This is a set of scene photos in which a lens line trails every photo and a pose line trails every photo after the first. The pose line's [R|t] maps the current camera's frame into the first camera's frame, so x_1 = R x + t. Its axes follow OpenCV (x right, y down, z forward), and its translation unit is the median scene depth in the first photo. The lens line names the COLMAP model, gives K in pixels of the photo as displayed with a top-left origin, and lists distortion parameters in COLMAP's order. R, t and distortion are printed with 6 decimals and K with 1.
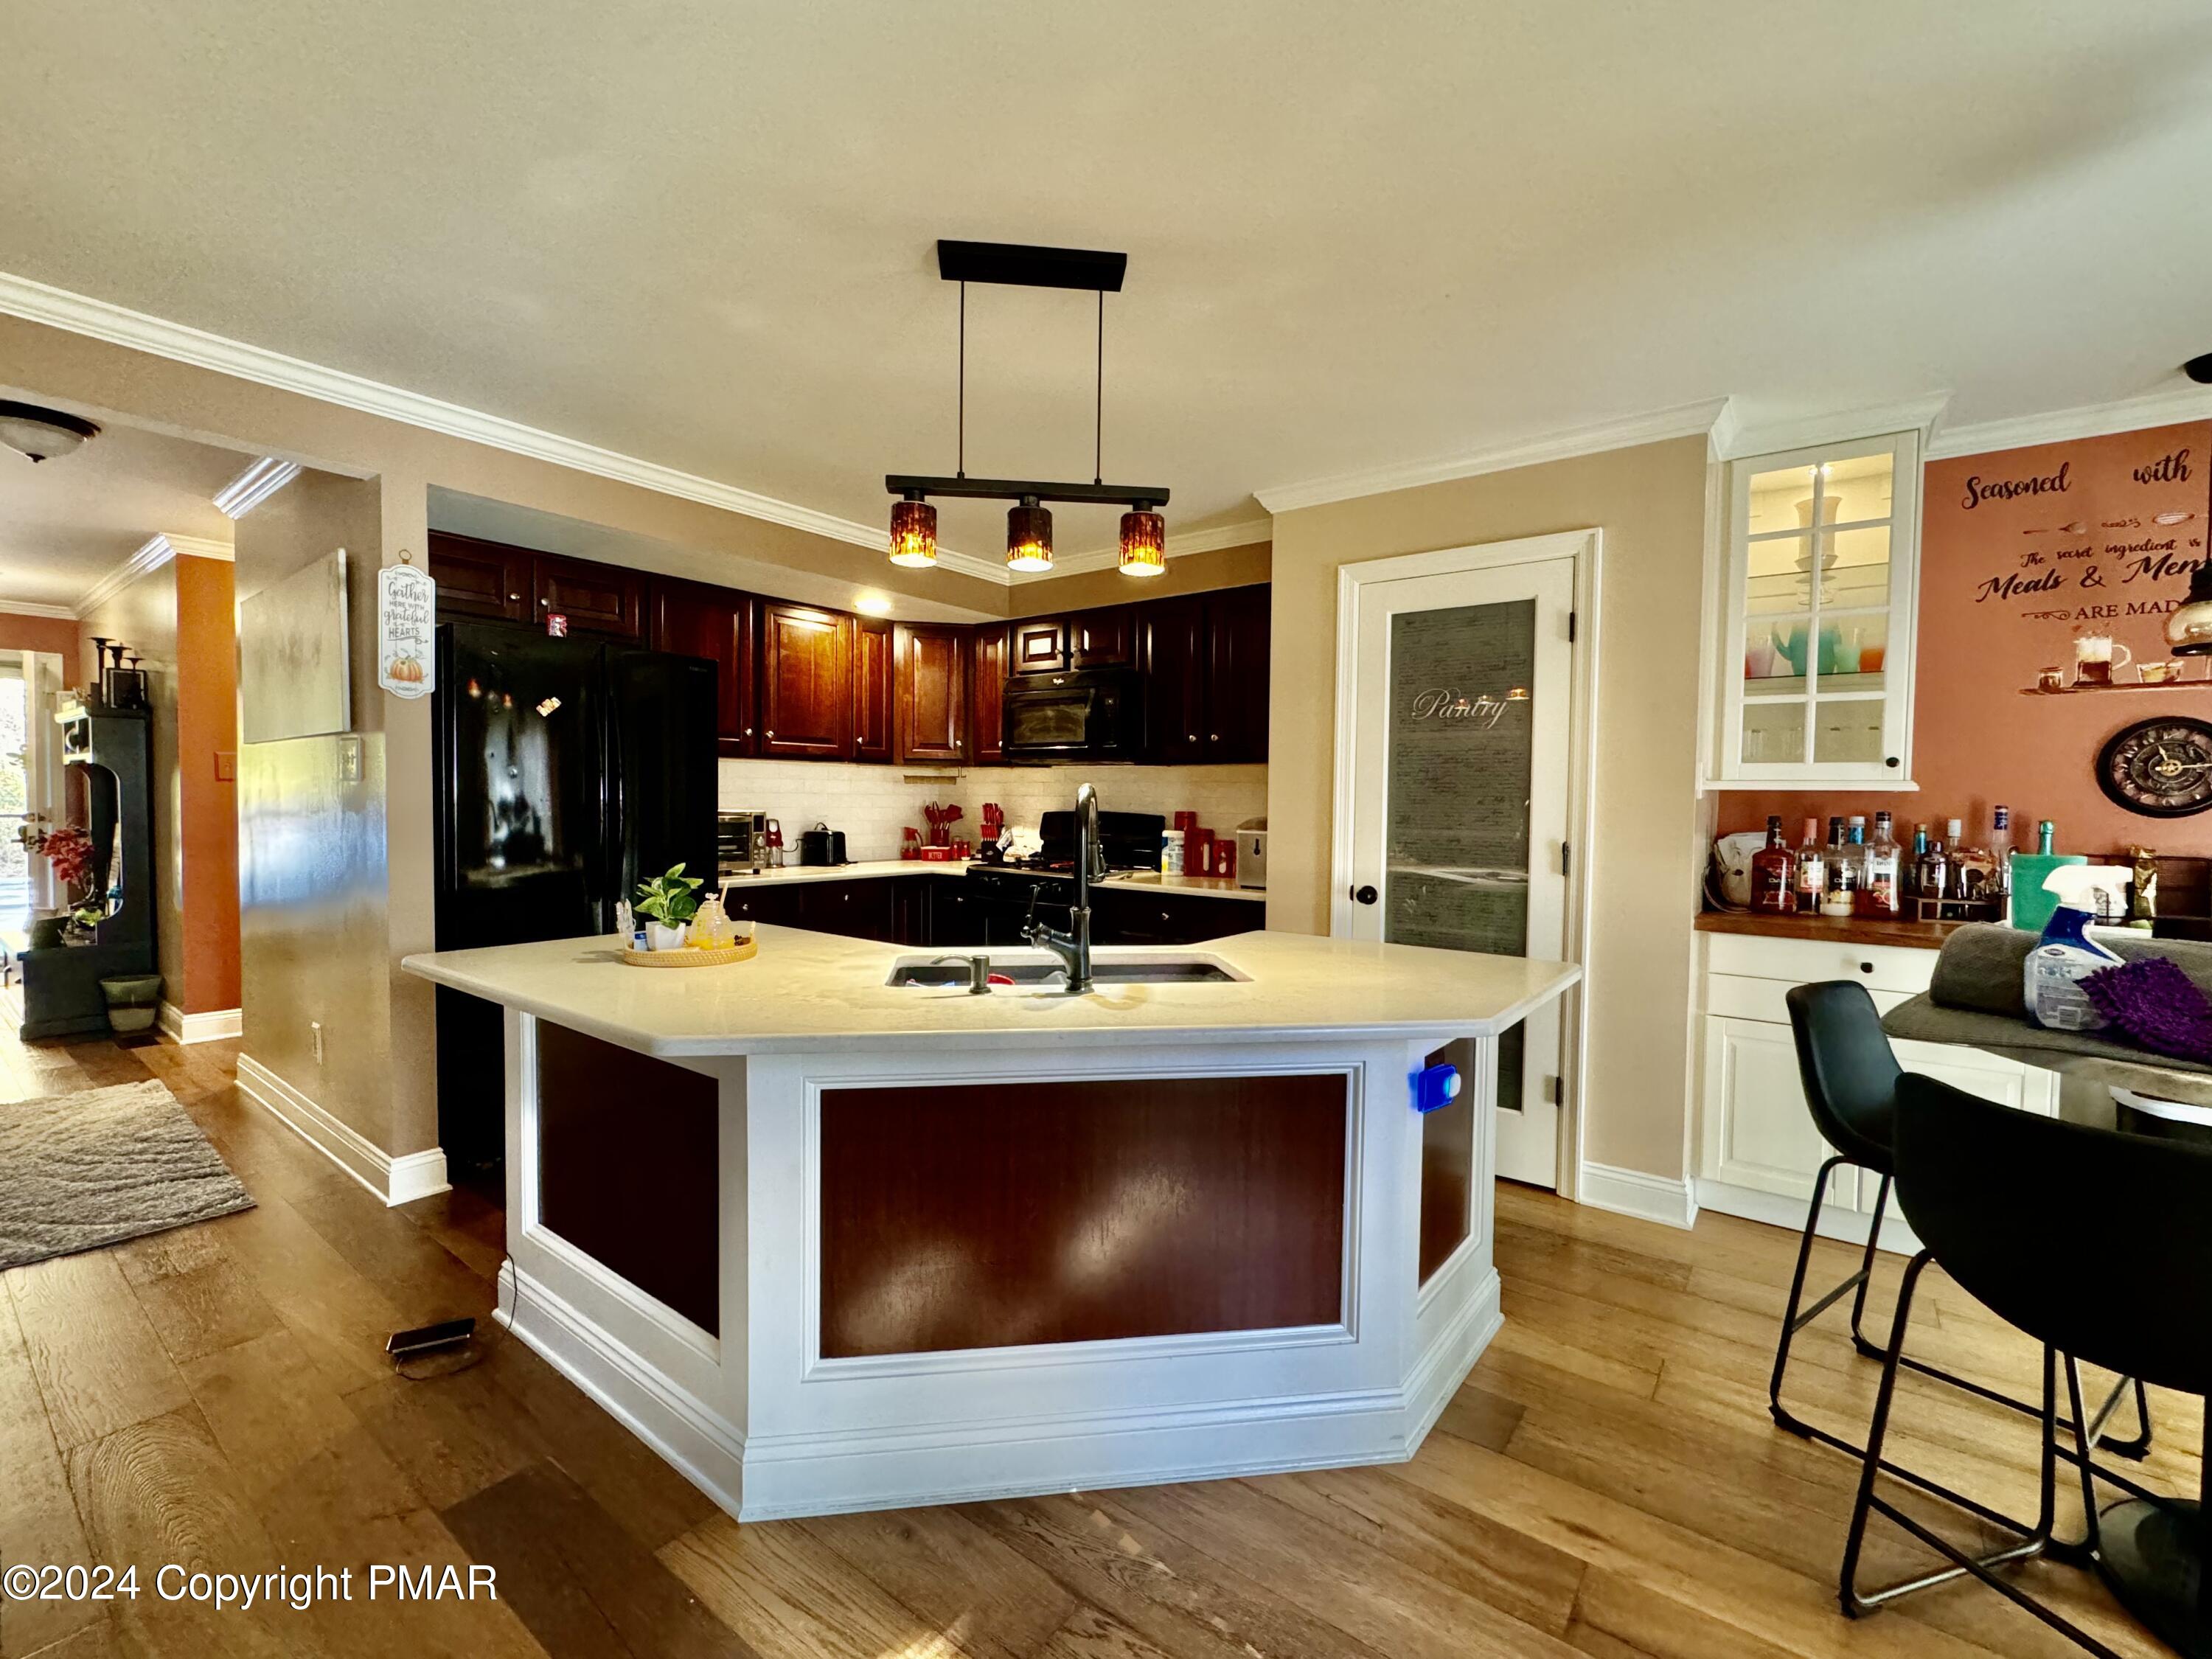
lens RADIAL K [[948.8, 0, 1109.2], [0, 948.8, 833.4], [0, 0, 1]] dist [-0.001736, -0.000100]
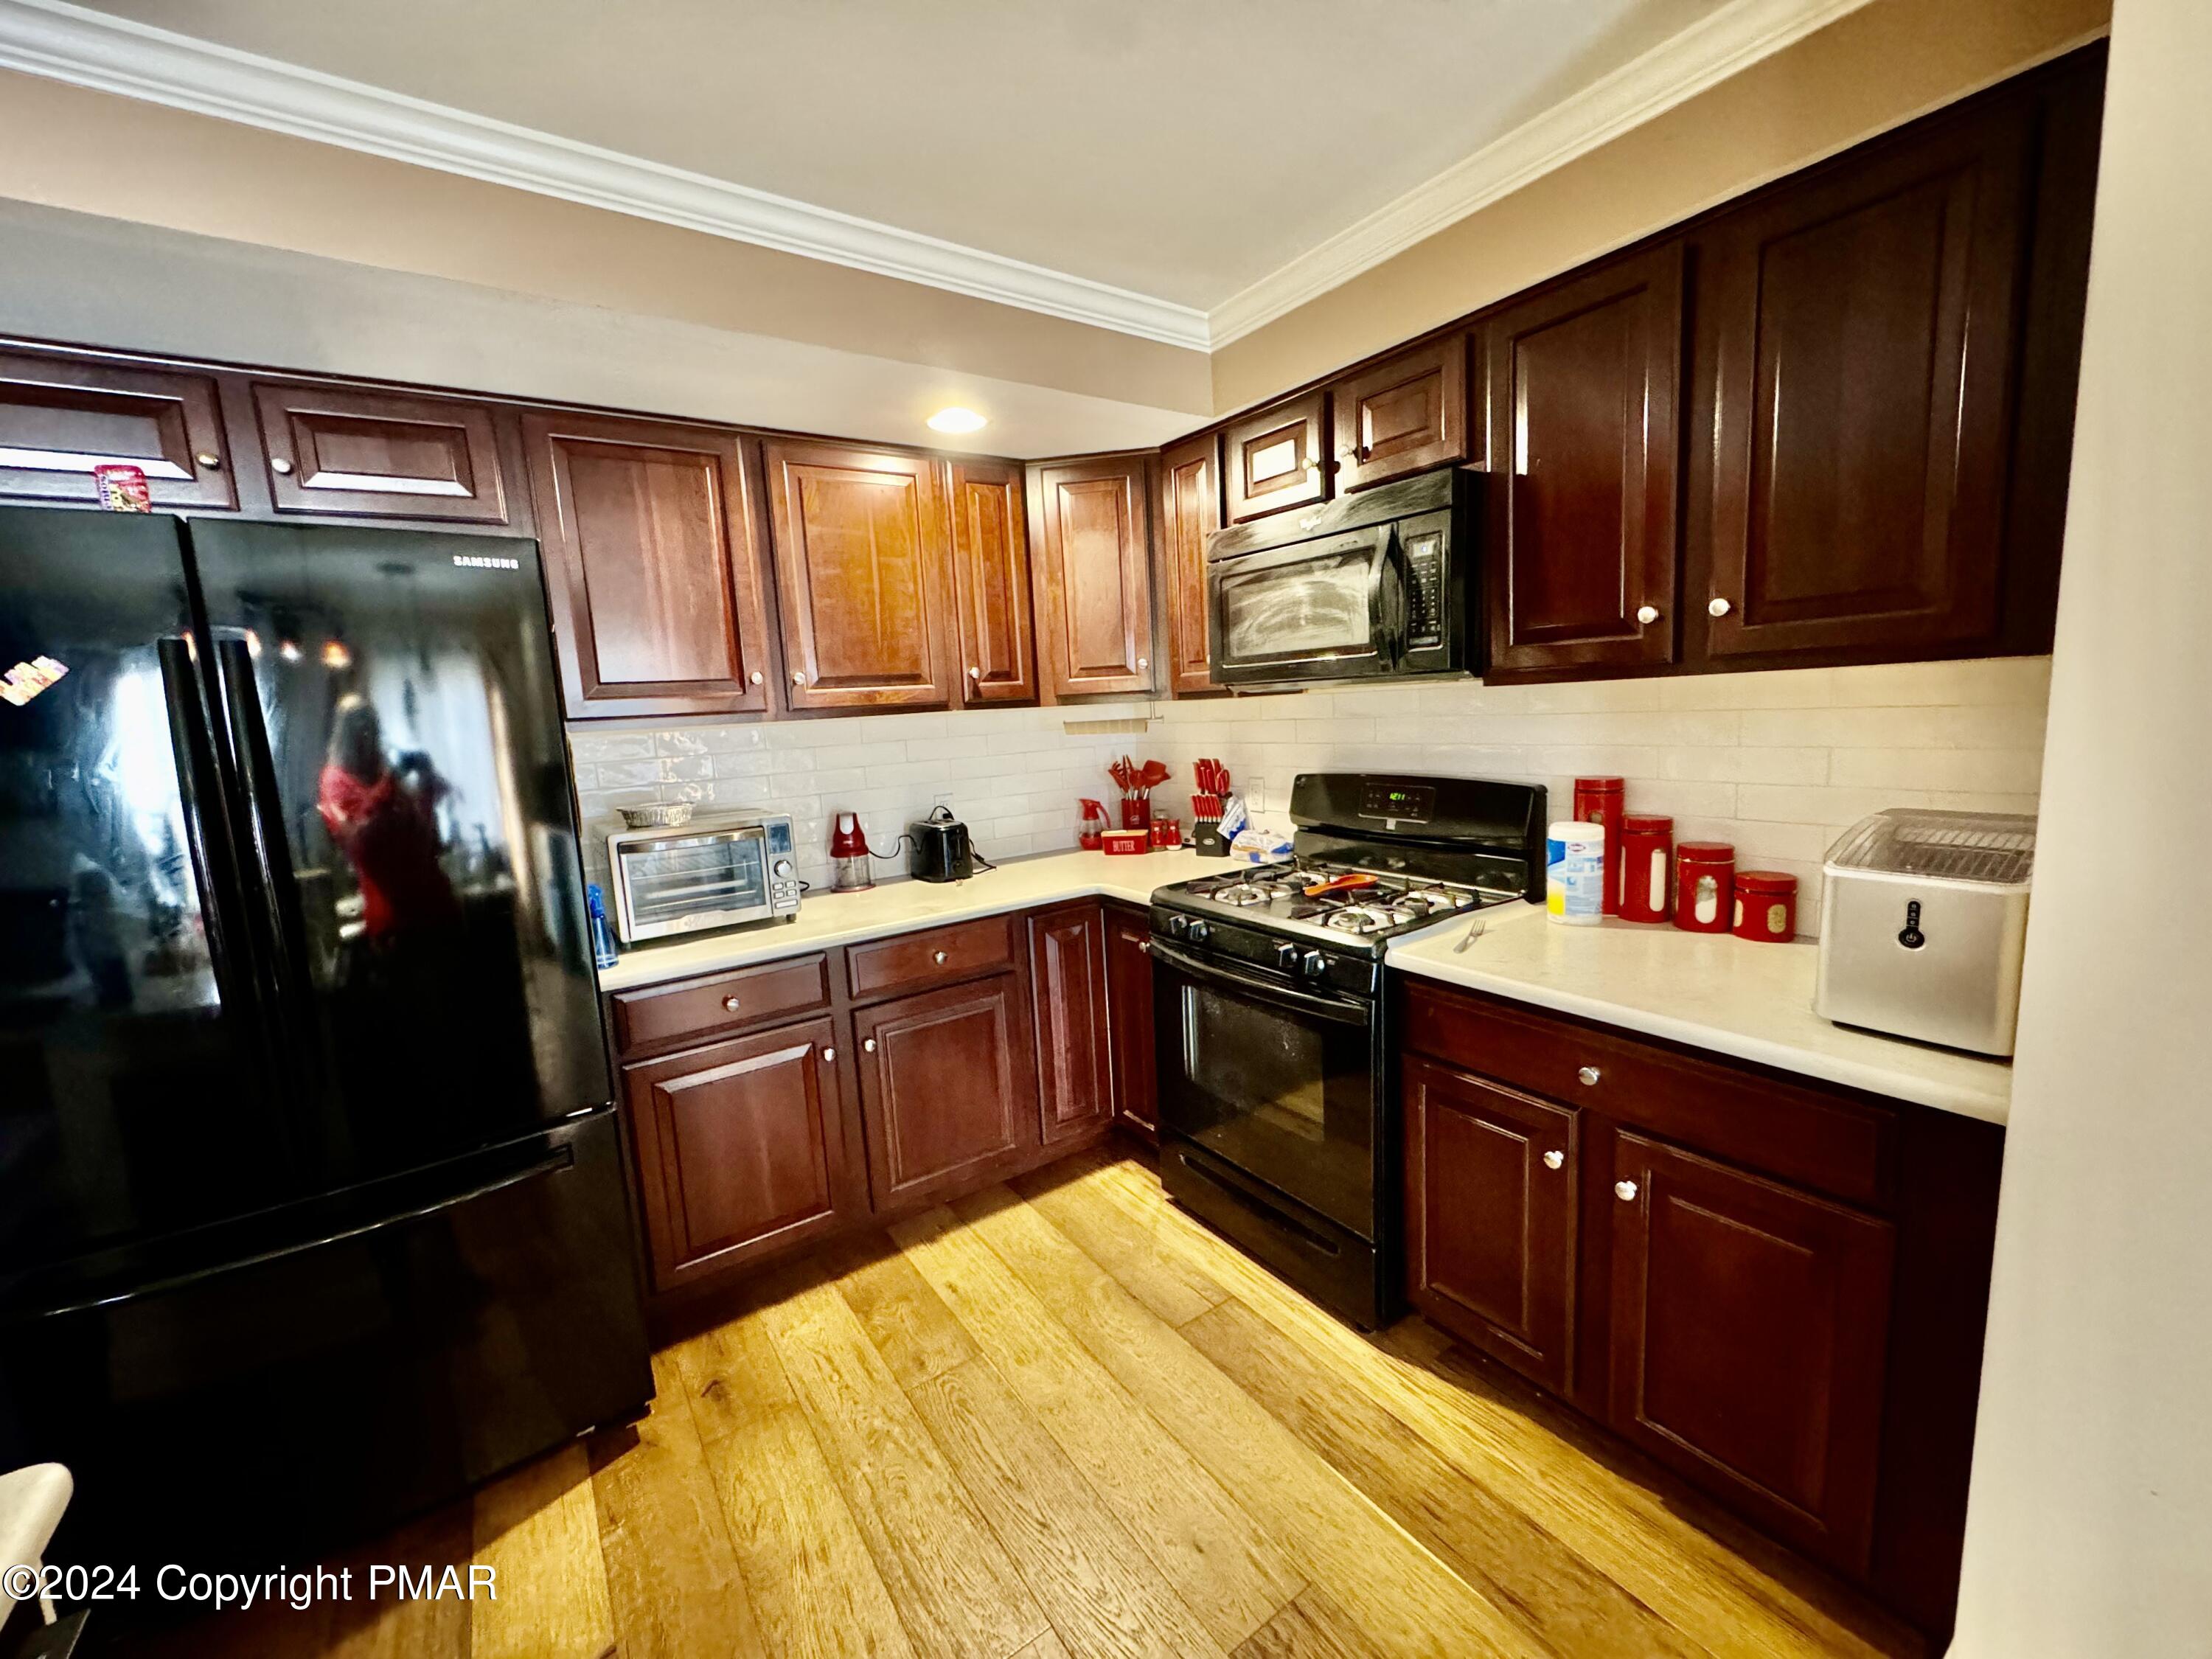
lens RADIAL K [[879.3, 0, 1112.5], [0, 879.3, 825.6], [0, 0, 1]] dist [-0.004192, -0.000506]
pose [[0.951608, -0.019787, -0.306678, -0.014307], [0.051470, 0.994091, 0.095570, -0.052408], [0.302974, -0.106730, 0.947003, 0.512062]]
